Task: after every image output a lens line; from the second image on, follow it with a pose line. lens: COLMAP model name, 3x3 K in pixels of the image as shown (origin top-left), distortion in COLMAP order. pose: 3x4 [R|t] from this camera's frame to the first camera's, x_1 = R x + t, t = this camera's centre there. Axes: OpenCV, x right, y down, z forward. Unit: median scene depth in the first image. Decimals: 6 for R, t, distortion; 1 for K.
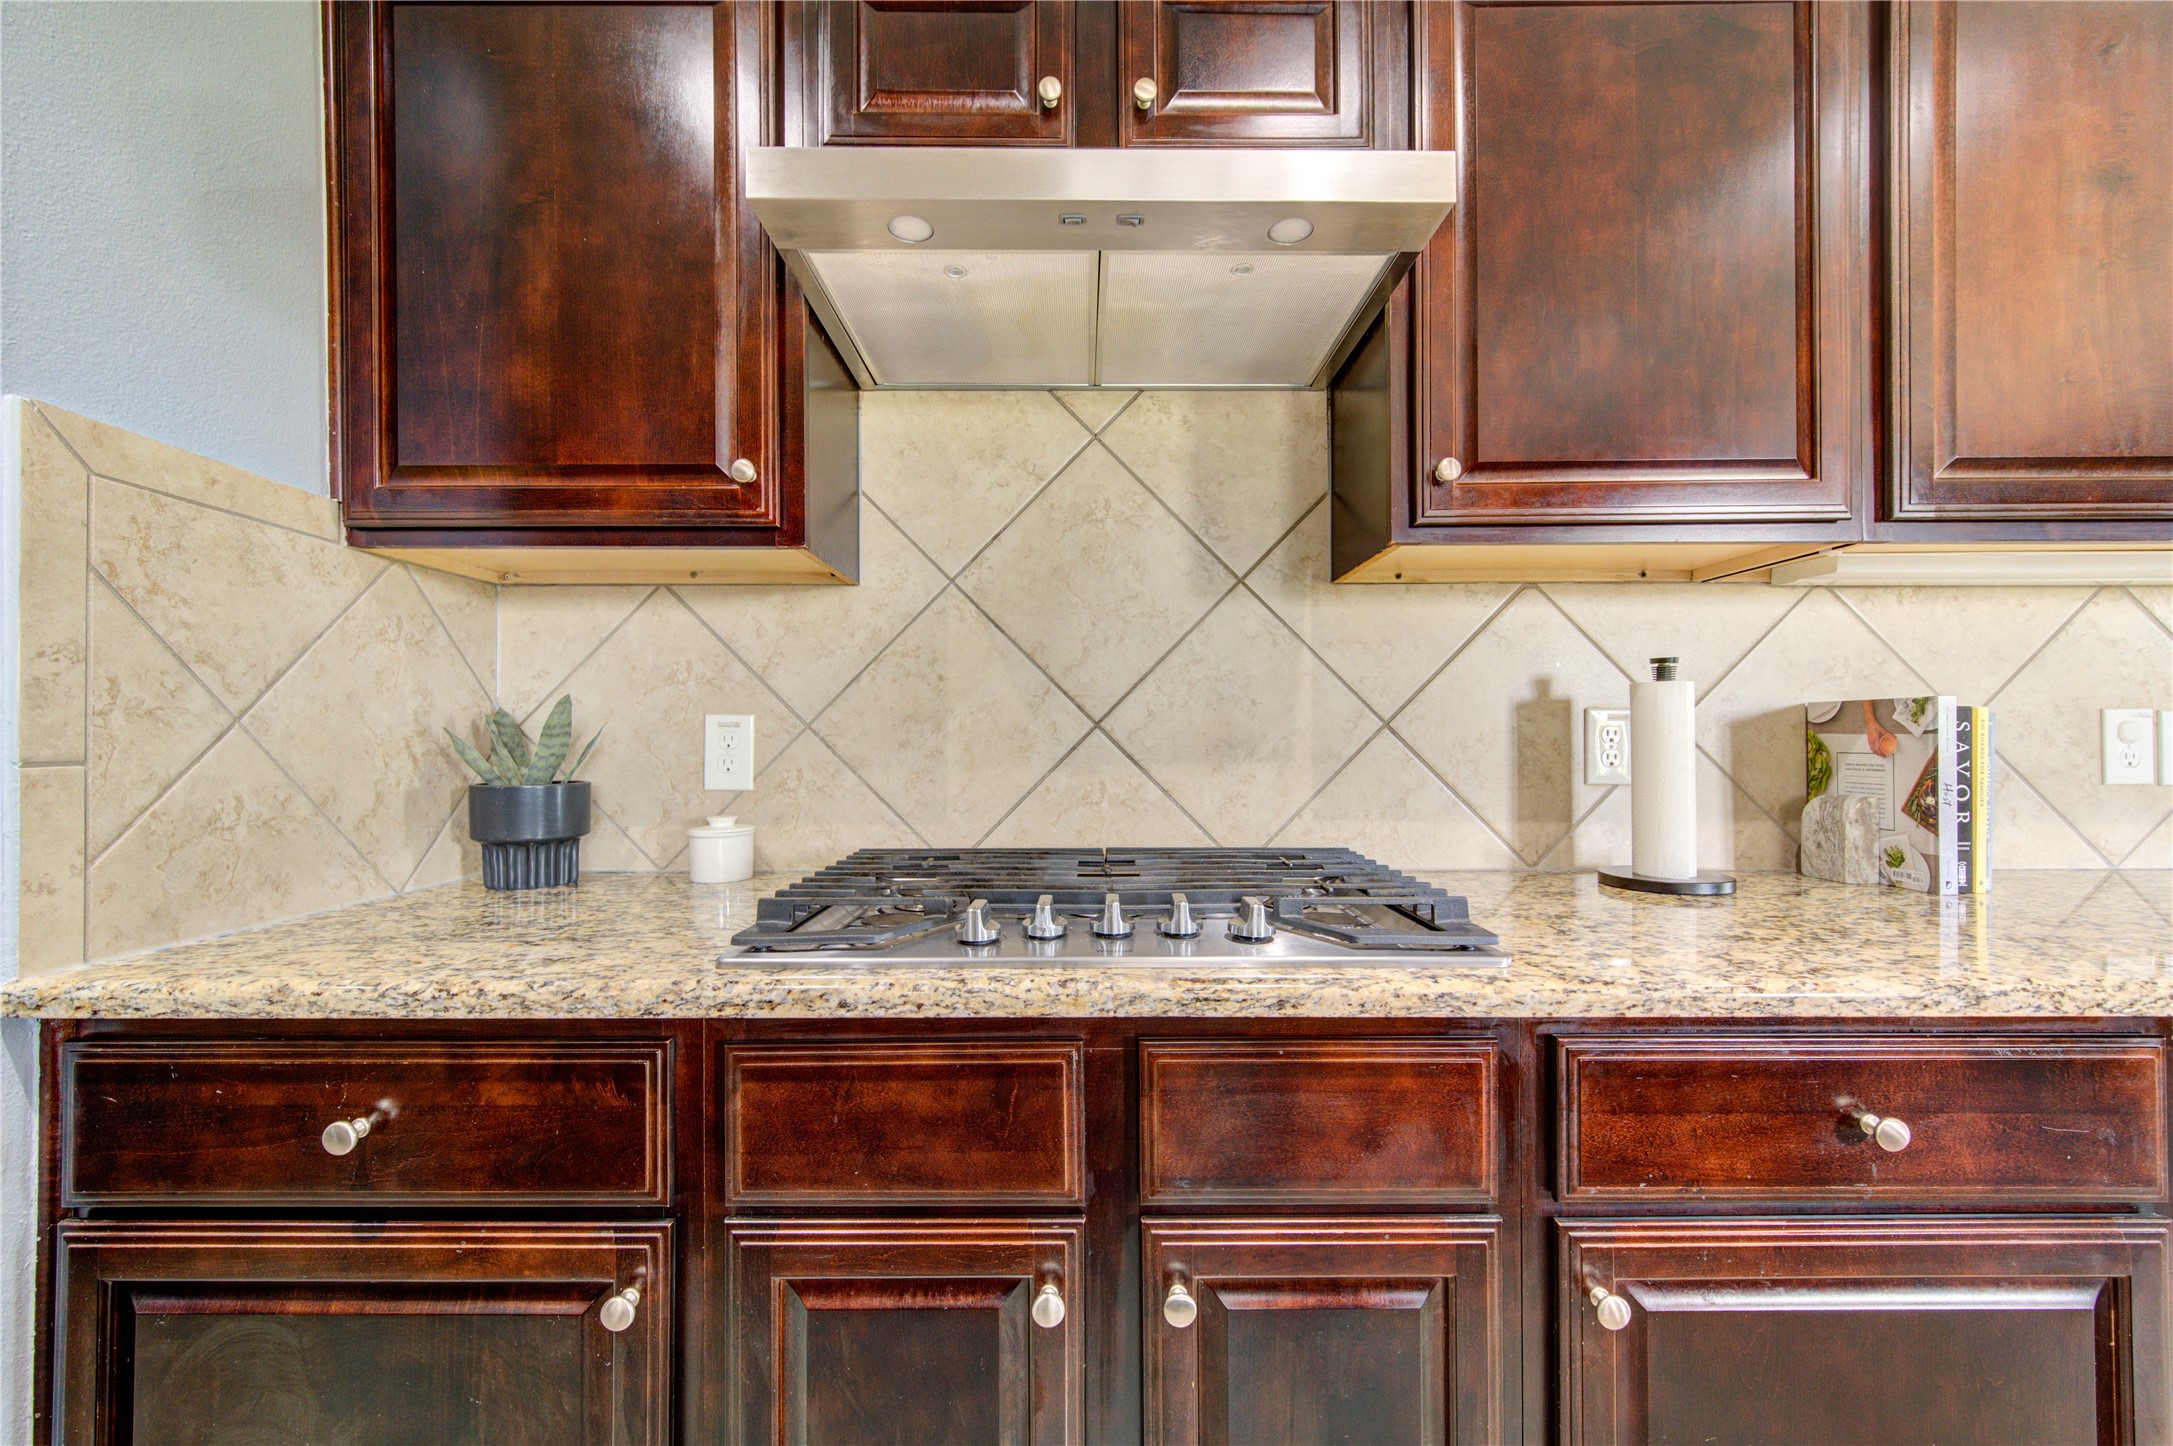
lens RADIAL K [[853.8, 0, 1077.8], [0, 853.8, 733.0], [0, 0, 1]] dist [-0.000987, -0.000037]
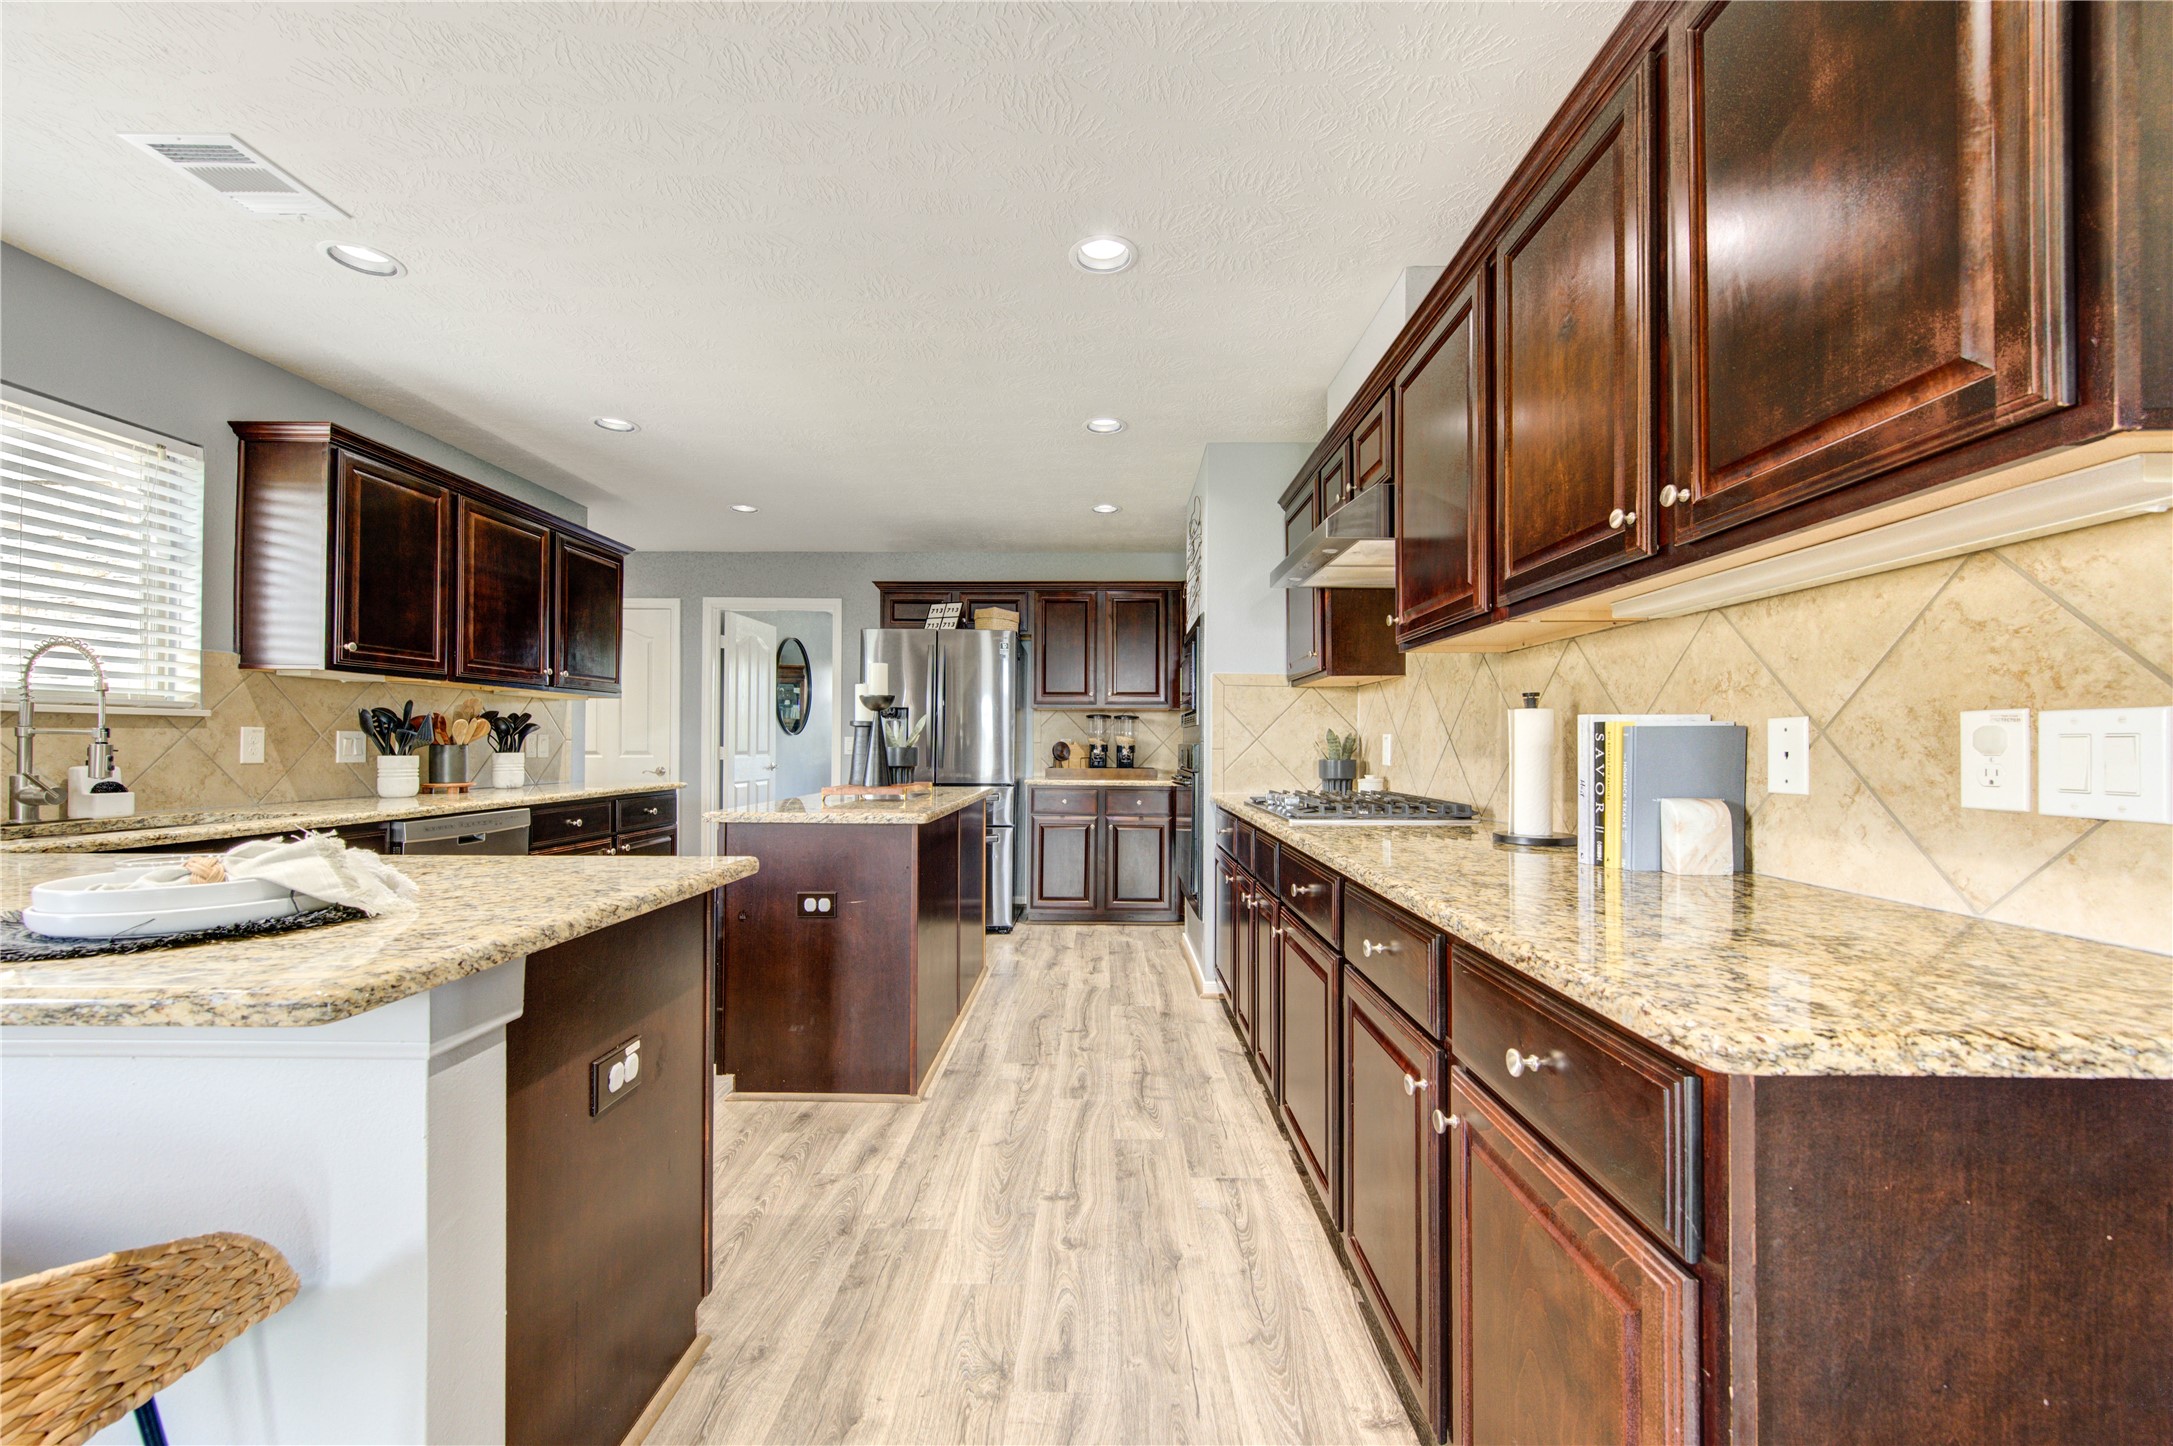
lens RADIAL K [[853.8, 0, 1077.8], [0, 853.8, 733.0], [0, 0, 1]] dist [-0.000987, -0.000037]
pose [[-0.027398, -0.010315, -0.999571, 2.217903], [0.003179, 0.999941, -0.010406, -0.002939], [0.999620, -0.003463, -0.027364, 0.222555]]
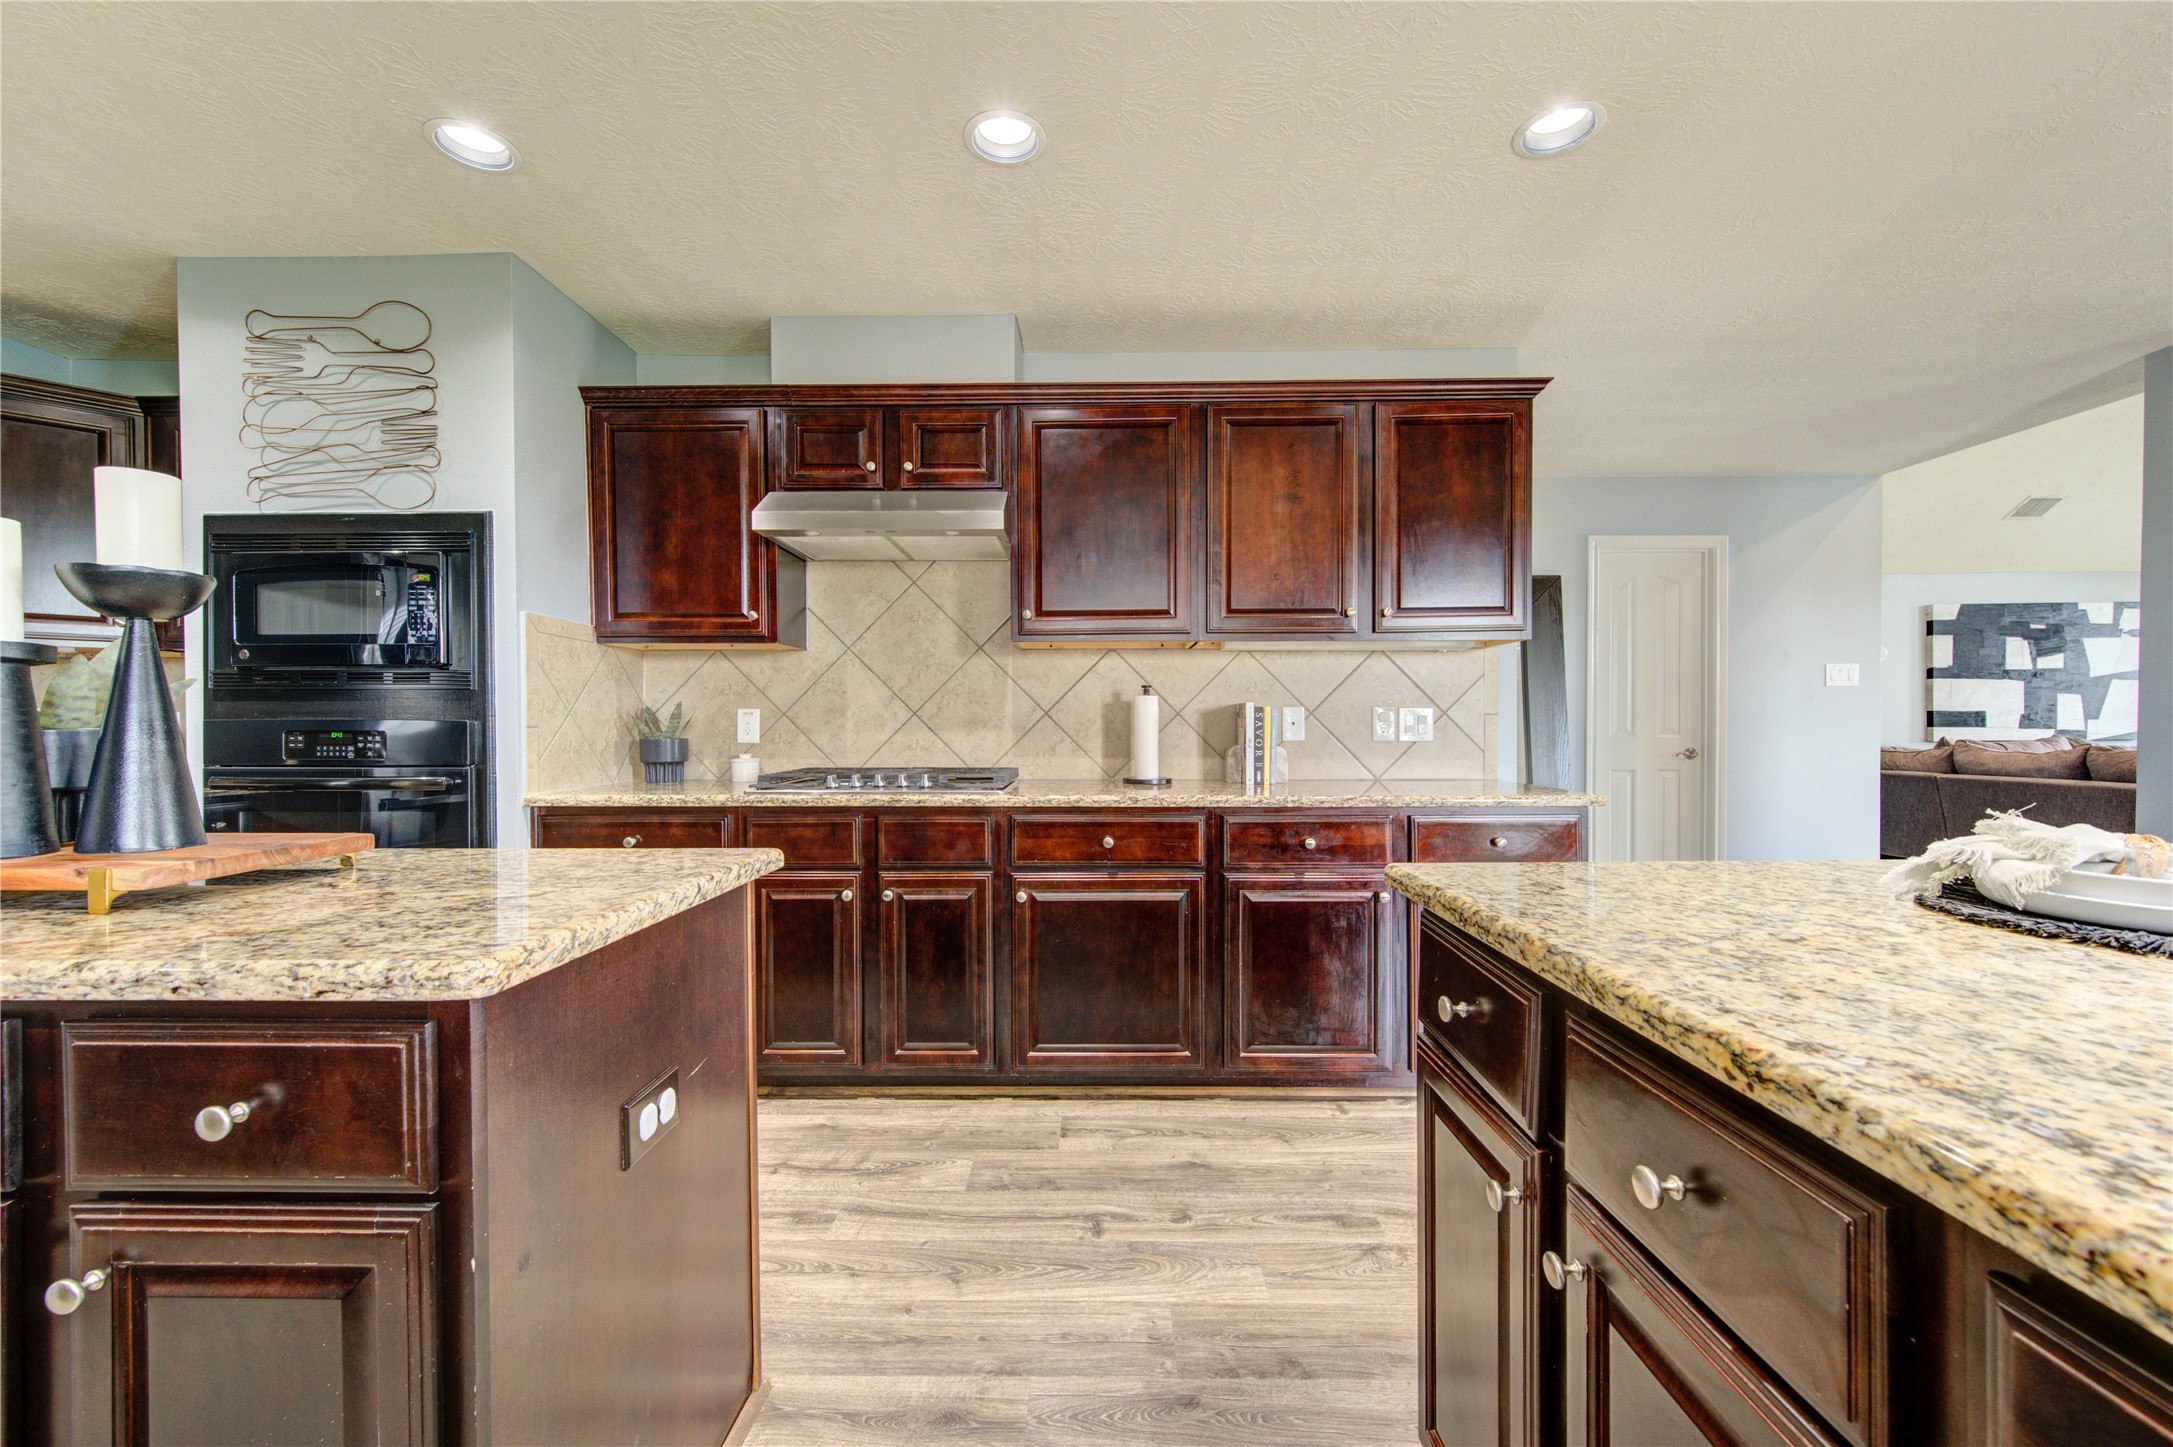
lens RADIAL K [[862.4, 0, 1094.6], [0, 862.4, 728.9], [0, 0, 1]] dist [0.000524, -0.000044]
pose [[0.999961, 0.000351, -0.008785, 0.559150], [-0.000212, 0.999876, 0.015759, -0.005717], [0.008790, -0.015756, 0.999837, -1.349600]]
